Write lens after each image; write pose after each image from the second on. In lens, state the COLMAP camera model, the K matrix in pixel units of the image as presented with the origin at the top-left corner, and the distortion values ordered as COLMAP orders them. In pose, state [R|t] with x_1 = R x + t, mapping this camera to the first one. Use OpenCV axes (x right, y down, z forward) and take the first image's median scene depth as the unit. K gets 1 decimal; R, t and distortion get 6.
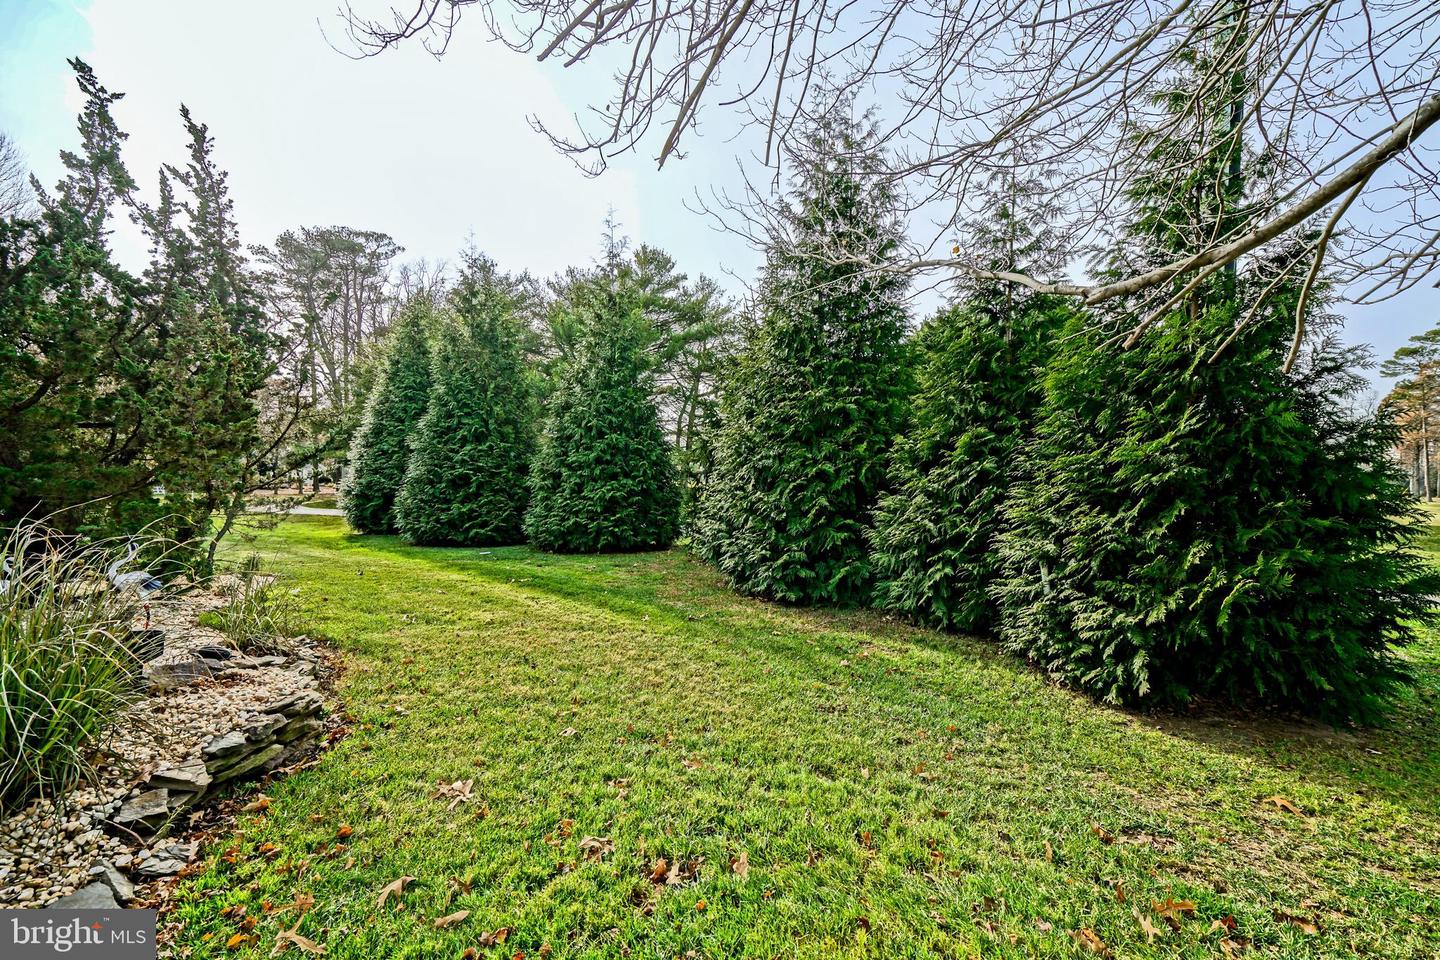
lens RADIAL K [[638.7, 0, 712.3], [0, 638.7, 479.3], [0, 0, 1]] dist [0.041831, -0.000451]
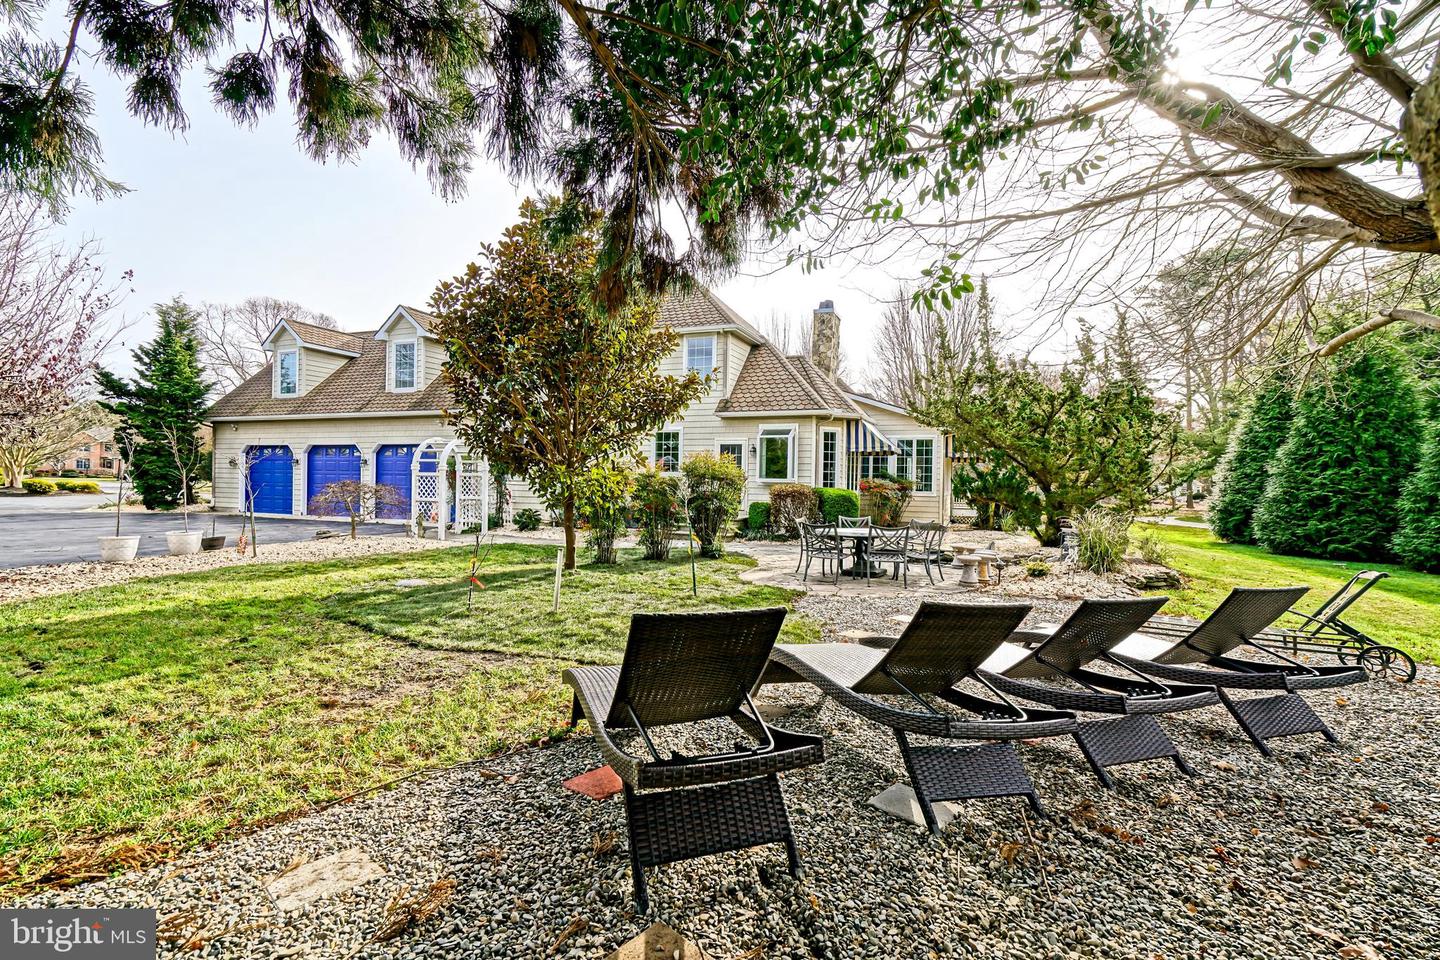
lens RADIAL K [[638.7, 0, 712.3], [0, 638.7, 479.3], [0, 0, 1]] dist [0.041831, -0.000451]
pose [[0.379086, -0.003124, -0.925356, 0.279266], [-0.018821, 0.999761, -0.011085, -0.003271], [0.925170, 0.021619, 0.378937, -0.434651]]
